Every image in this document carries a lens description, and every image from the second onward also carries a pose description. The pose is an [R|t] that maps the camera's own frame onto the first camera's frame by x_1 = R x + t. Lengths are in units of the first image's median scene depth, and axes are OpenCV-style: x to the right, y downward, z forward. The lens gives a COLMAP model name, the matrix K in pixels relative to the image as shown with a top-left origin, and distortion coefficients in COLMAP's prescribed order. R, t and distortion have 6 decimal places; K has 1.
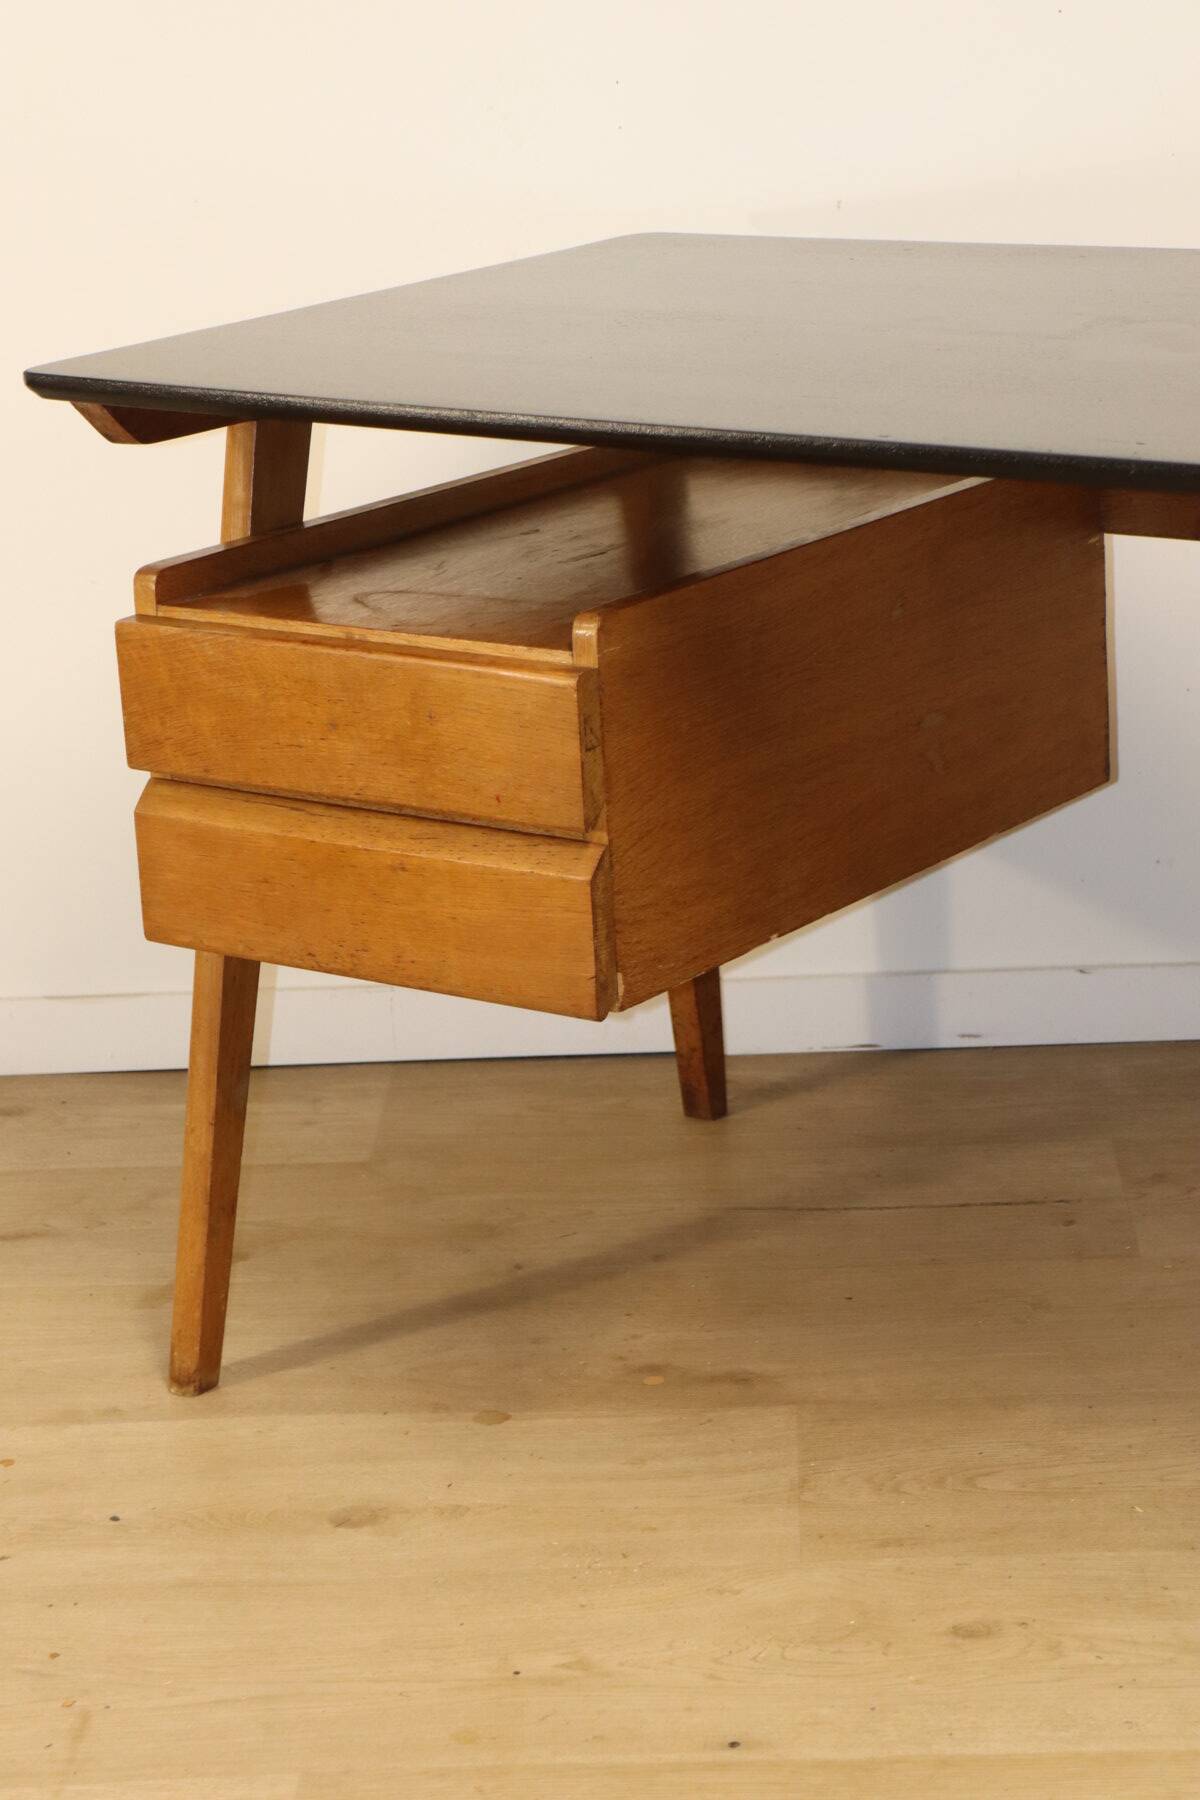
lens RADIAL K [[3972.7, 0, 629.9], [0, 3972.7, 896.7], [0, 0, 1]] dist [0.308525, 0.000000]
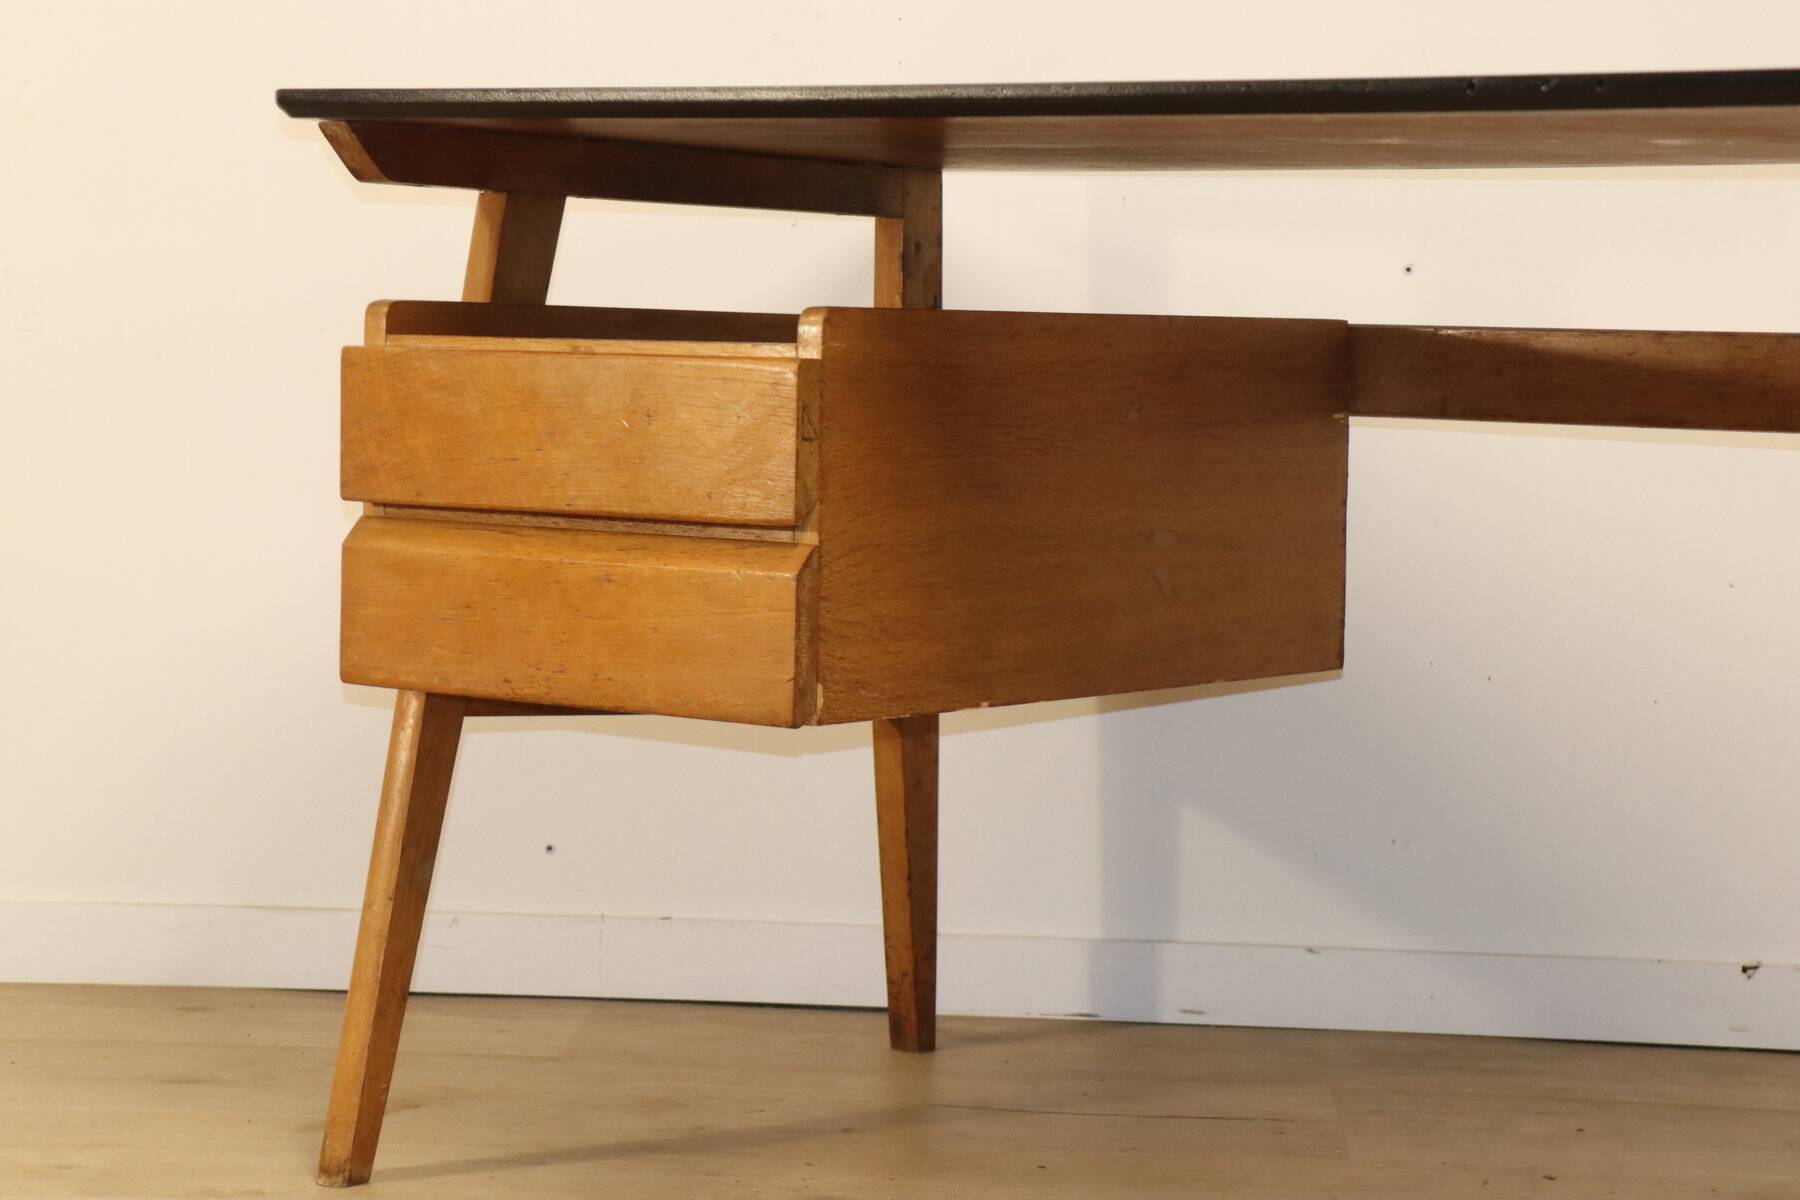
lens RADIAL K [[3972.7, 0, 903.6], [0, 3972.7, 635.6], [0, 0, 1]] dist [0.308525, 0.000000]
pose [[0.997153, 0.074134, -0.013782, 0.028653], [-0.075386, 0.976123, -0.203716, 0.192877], [-0.001649, 0.204175, 0.978933, 0.046484]]
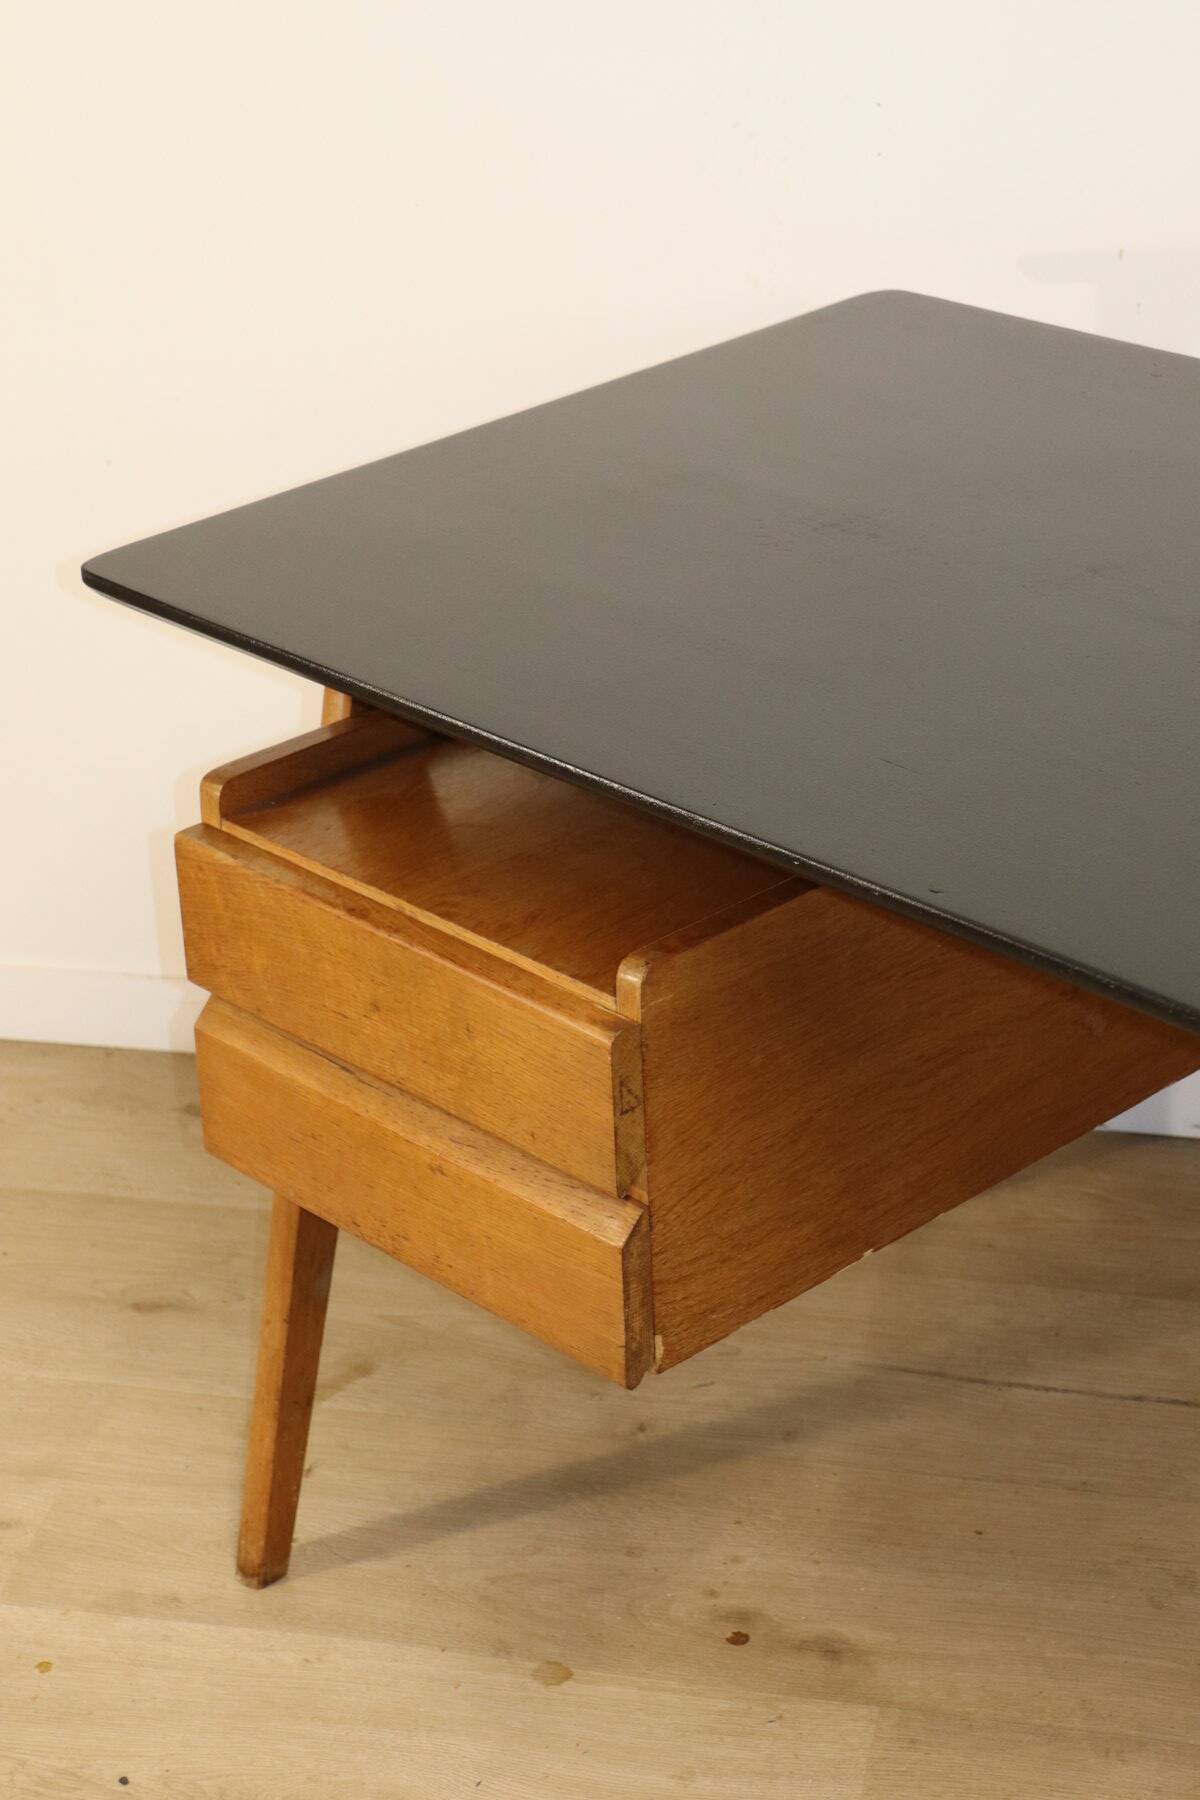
lens RADIAL K [[3678.6, 0, 591.3], [0, 3678.6, 899.6], [0, 0, 1]] dist [0.297222, 0.000000]
pose [[0.982706, 0.093710, -0.159712, 0.100155], [-0.063105, 0.980345, 0.186929, -0.217963], [0.174090, -0.173617, 0.969304, 0.201538]]
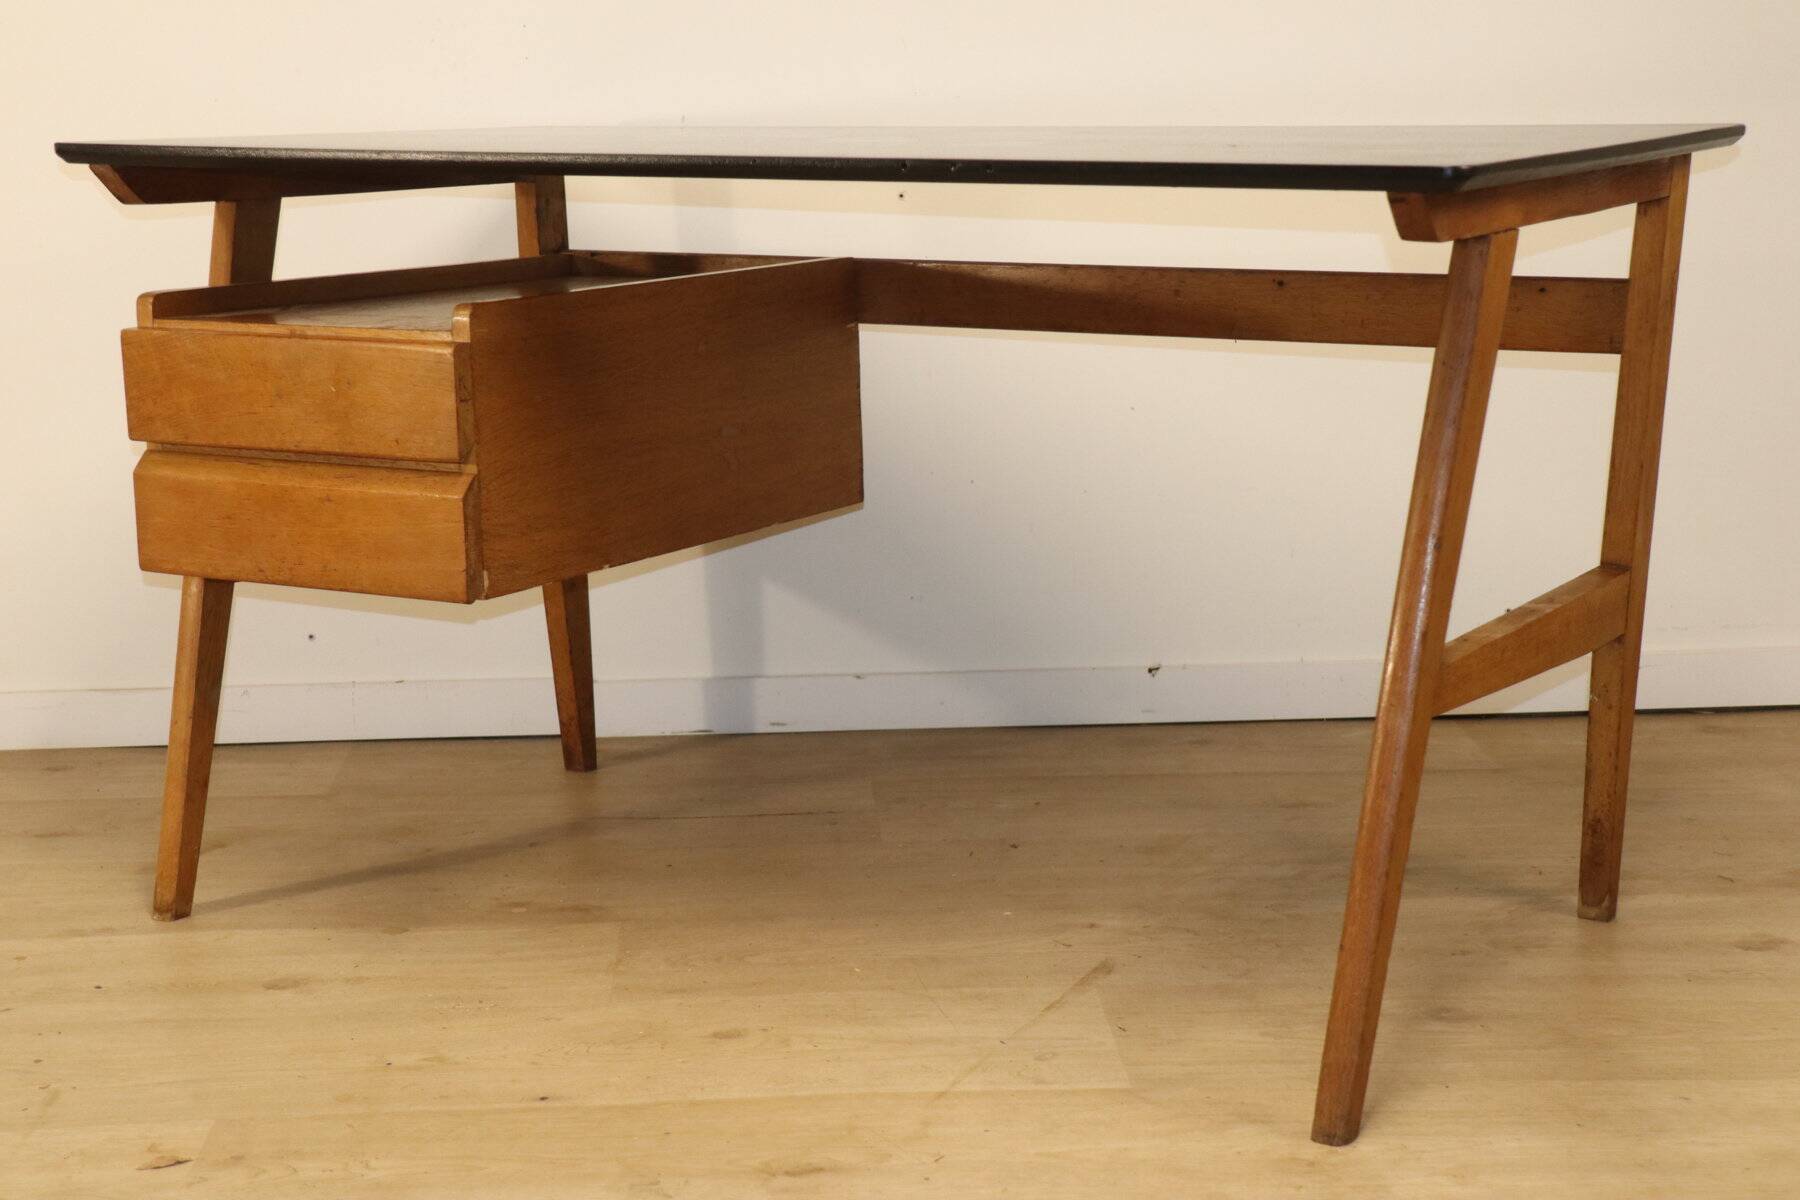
lens RADIAL K [[2914.5, 0, 888.8], [0, 2914.5, 614.9], [0, 0, 1]] dist [0.197100, 0.000000]
pose [[0.996242, 0.016228, 0.085079, 0.048022], [-0.007754, 0.995057, -0.099002, 0.126500], [-0.086265, 0.097970, 0.991443, -0.013135]]
